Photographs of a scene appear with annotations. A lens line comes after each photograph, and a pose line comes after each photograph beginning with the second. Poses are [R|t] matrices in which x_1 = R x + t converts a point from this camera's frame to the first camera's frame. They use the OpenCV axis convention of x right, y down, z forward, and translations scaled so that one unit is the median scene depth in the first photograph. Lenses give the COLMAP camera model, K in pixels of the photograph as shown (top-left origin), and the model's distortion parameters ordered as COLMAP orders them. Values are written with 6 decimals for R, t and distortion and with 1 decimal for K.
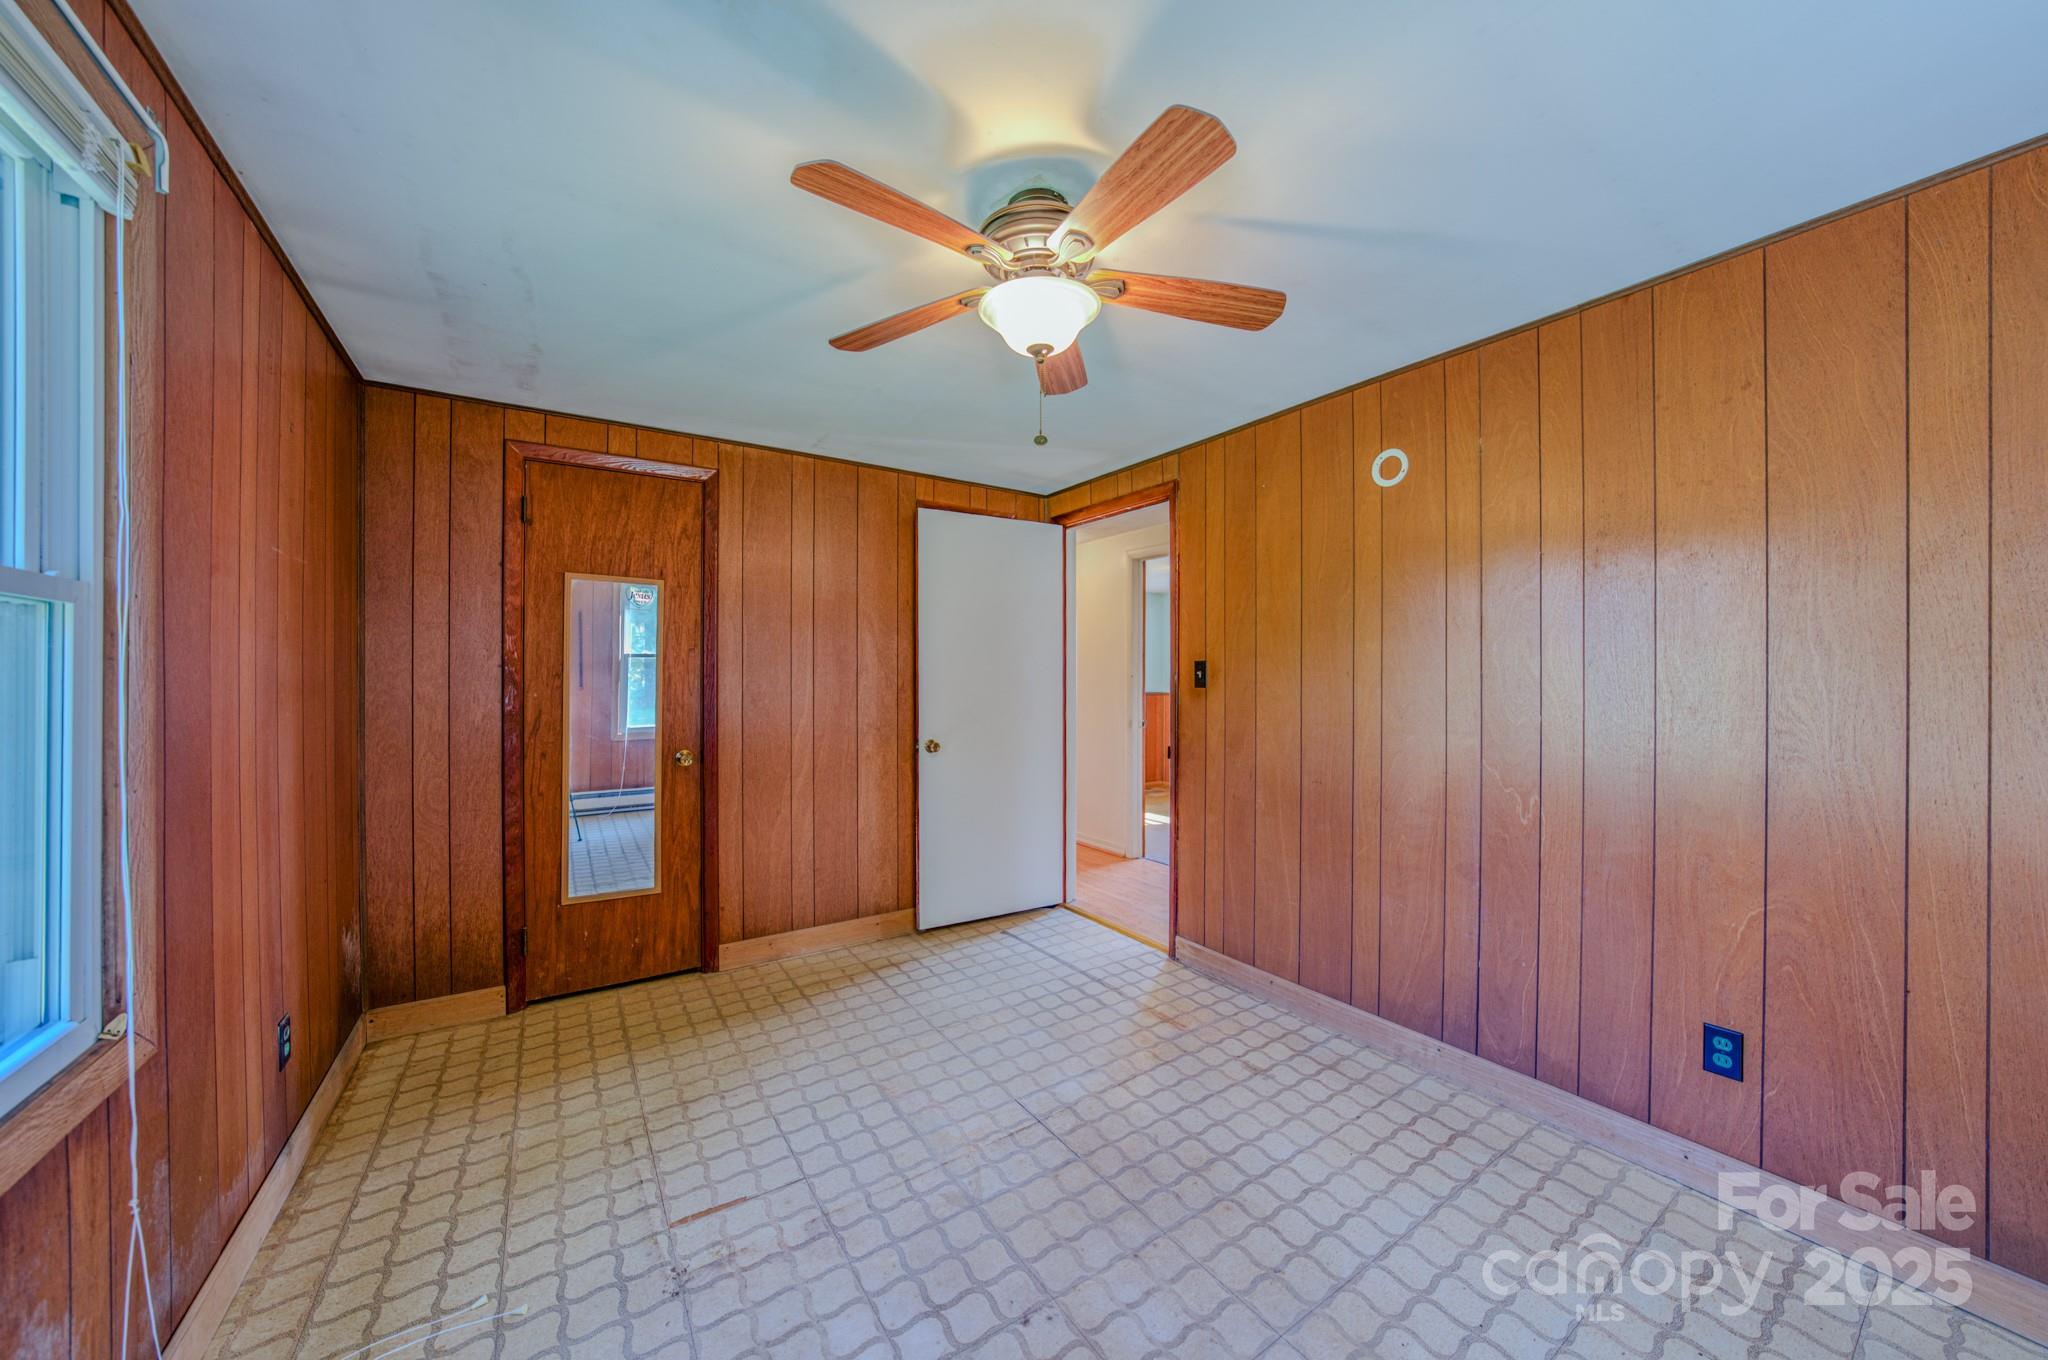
lens RADIAL K [[714.0, 0, 1022.9], [0, 714.0, 685.3], [0, 0, 1]] dist [-0.018138, 0.003642]
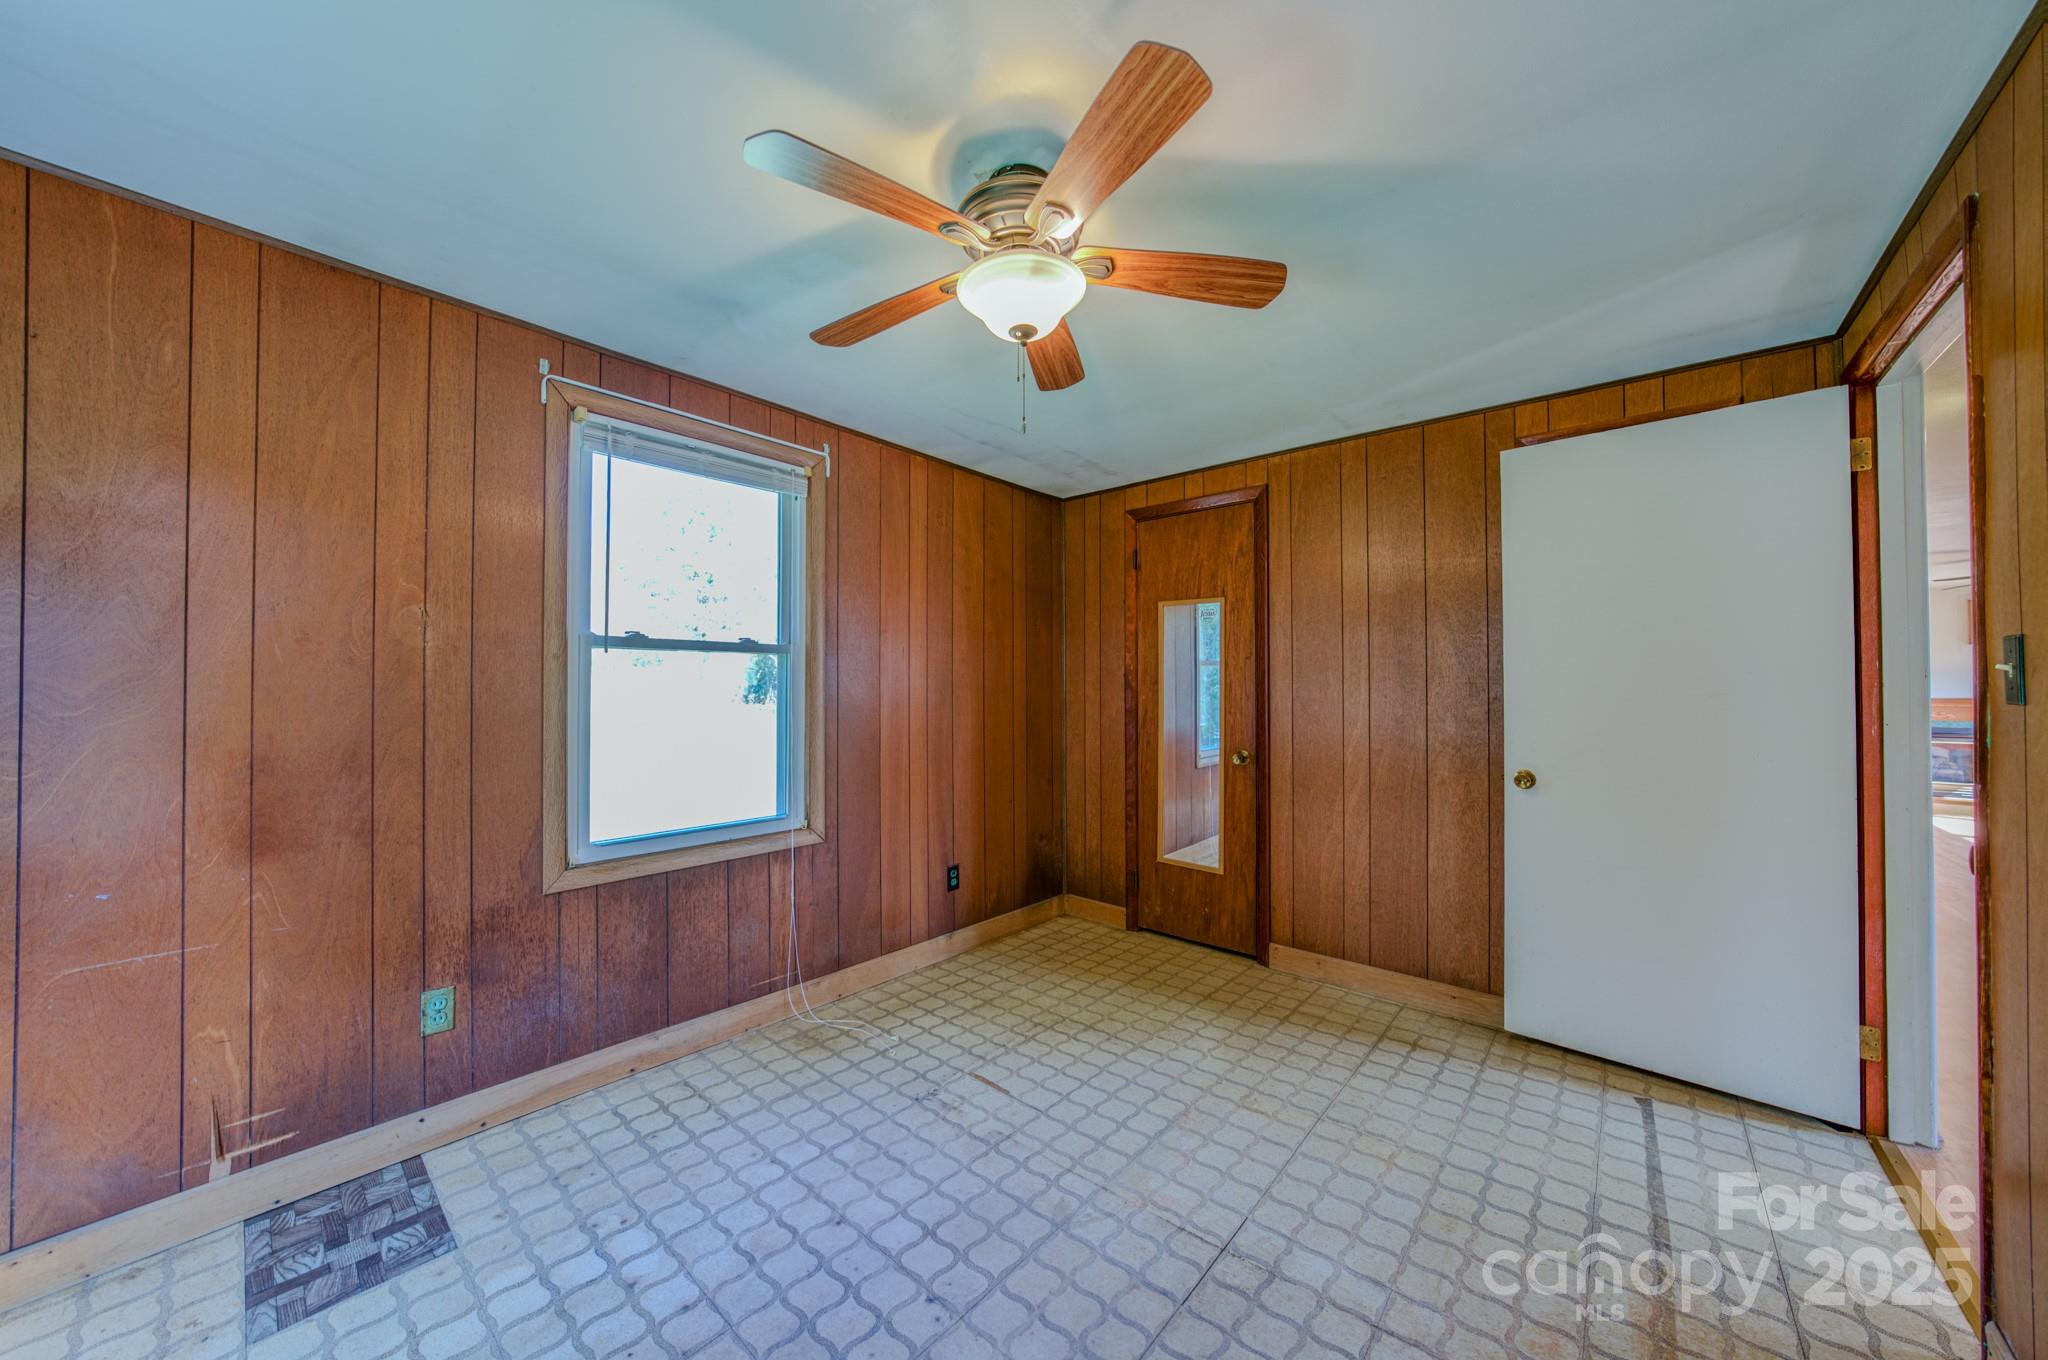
lens RADIAL K [[714.0, 0, 1031.7], [0, 714.0, 676.0], [0, 0, 1]] dist [-0.018138, 0.003642]
pose [[0.270119, -0.012260, -0.962749, 0.631806], [-0.008395, 0.999851, -0.015088, -0.003678], [0.962790, 0.012158, 0.269975, 0.506099]]
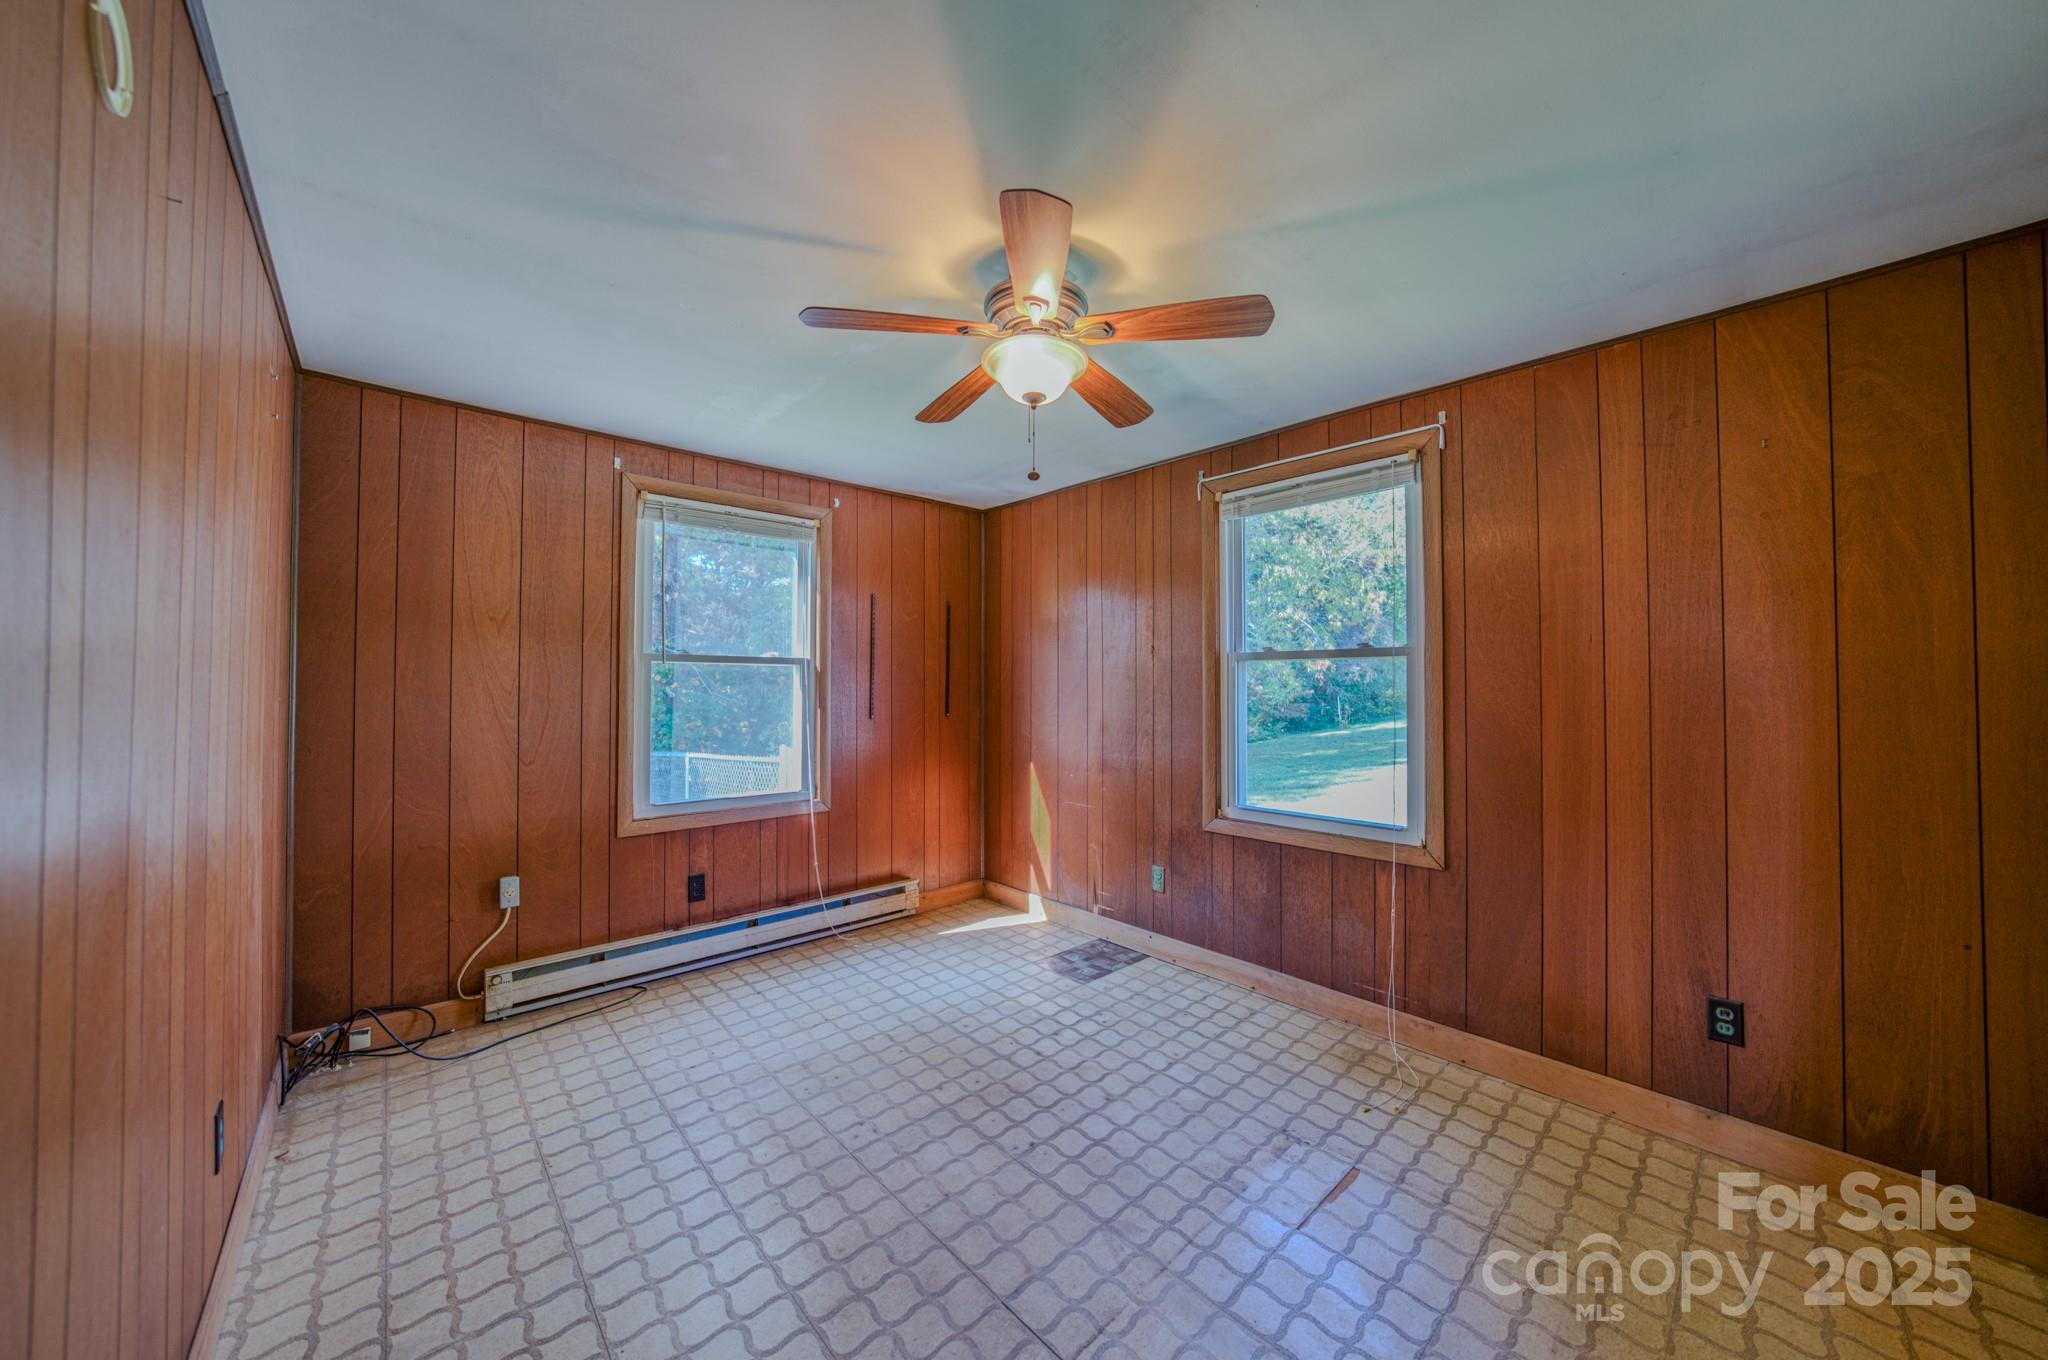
lens RADIAL K [[714.0, 0, 1023.9], [0, 714.0, 682.7], [0, 0, 1]] dist [-0.018138, 0.003642]
pose [[-0.988243, -0.006132, -0.152765, 0.143885], [-0.005204, 0.999966, -0.006471, -0.003377], [0.152800, -0.005600, -0.988241, 1.425757]]
